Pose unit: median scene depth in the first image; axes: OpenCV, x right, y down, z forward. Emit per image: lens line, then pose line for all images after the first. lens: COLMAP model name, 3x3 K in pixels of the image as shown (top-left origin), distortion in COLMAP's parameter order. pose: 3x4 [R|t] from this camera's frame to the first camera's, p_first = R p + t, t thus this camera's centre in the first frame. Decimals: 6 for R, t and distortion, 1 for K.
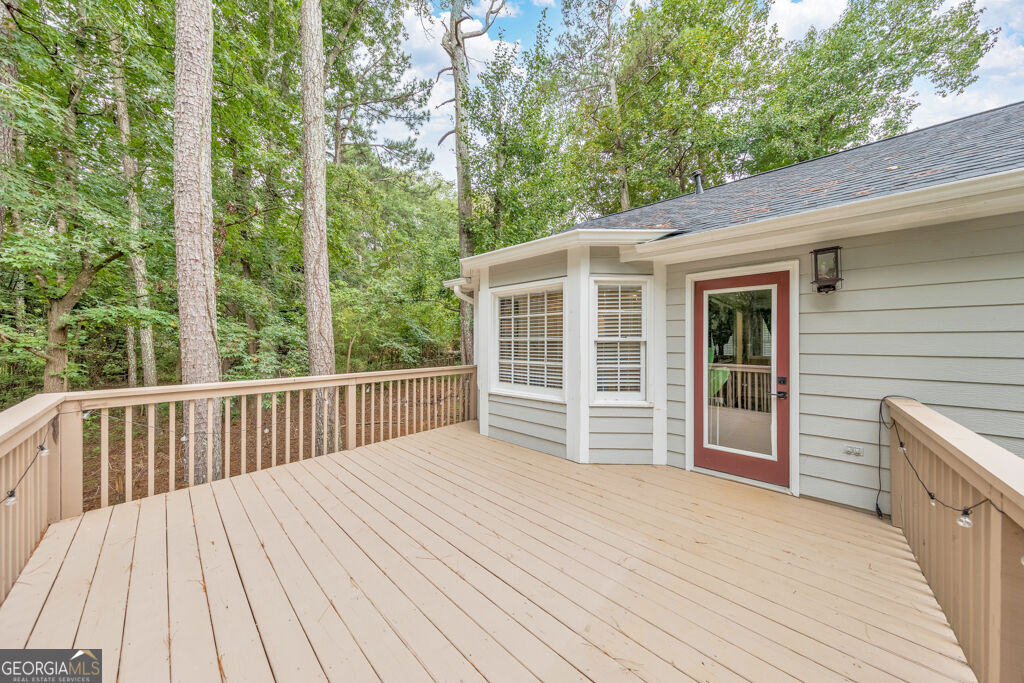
lens RADIAL K [[325.8, 0, 516.8], [0, 325.8, 342.7], [0, 0, 1]] dist [0.003938, -0.000397]
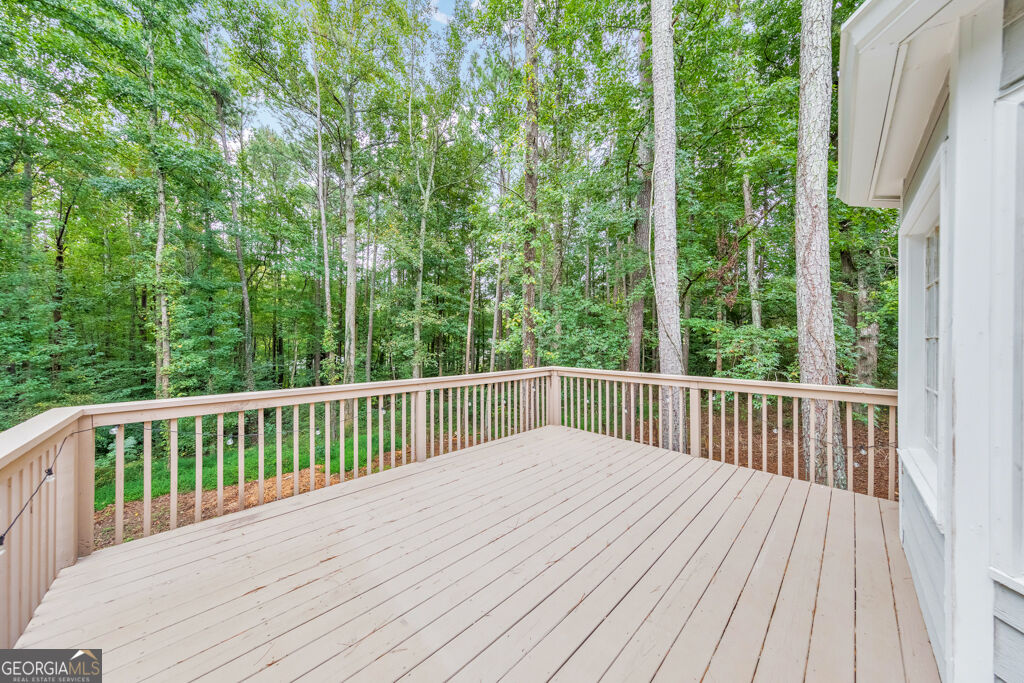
lens RADIAL K [[325.8, 0, 516.7], [0, 325.8, 340.3], [0, 0, 1]] dist [0.003938, -0.000397]
pose [[-0.066496, -0.007338, -0.997760, 0.432553], [-0.004508, 0.999965, -0.007053, -0.000016], [0.997776, 0.004029, -0.066527, 0.501811]]
